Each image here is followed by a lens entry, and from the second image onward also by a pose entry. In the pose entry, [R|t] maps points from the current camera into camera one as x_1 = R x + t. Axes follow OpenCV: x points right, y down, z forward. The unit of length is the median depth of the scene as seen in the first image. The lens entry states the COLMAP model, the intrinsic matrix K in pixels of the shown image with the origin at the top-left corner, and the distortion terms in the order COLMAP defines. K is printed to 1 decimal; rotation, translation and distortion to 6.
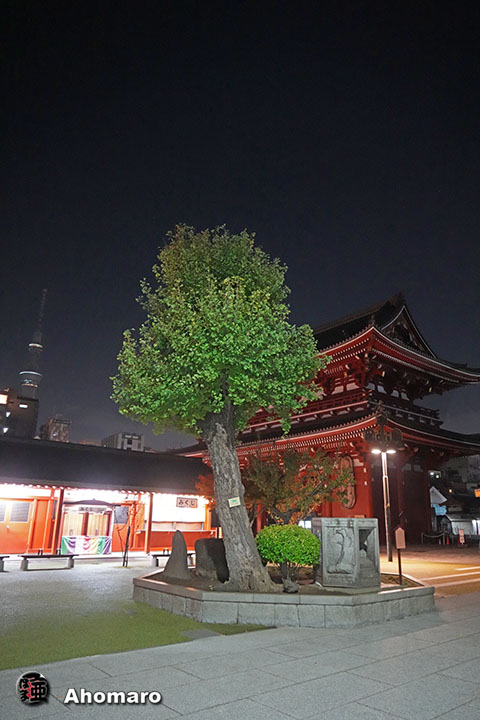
lens RADIAL K [[489.1, 0, 240.0], [0, 489.1, 360.0], [0, 0, 1]] dist [-0.048646, 0.001257]
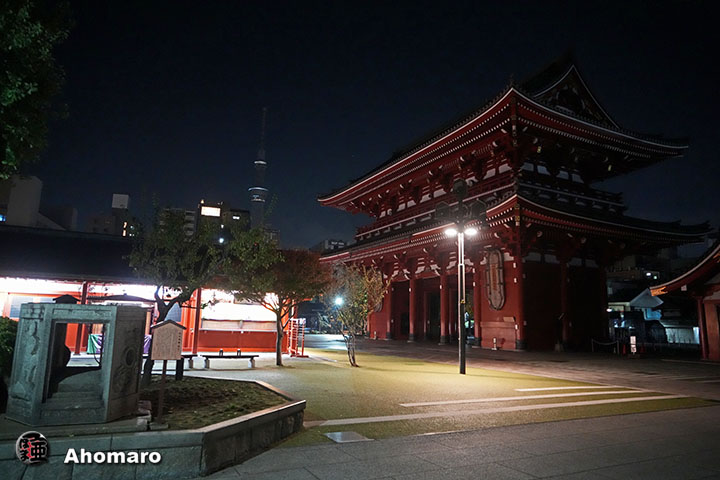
lens RADIAL K [[486.8, 0, 358.6], [0, 486.8, 226.6], [0, 0, 1]] dist [-0.014311, 0.002488]
pose [[0.977756, -0.032522, -0.207207, 0.152052], [0.057168, 0.991824, 0.114089, 0.043413], [0.201802, -0.123397, 0.971622, 0.120053]]
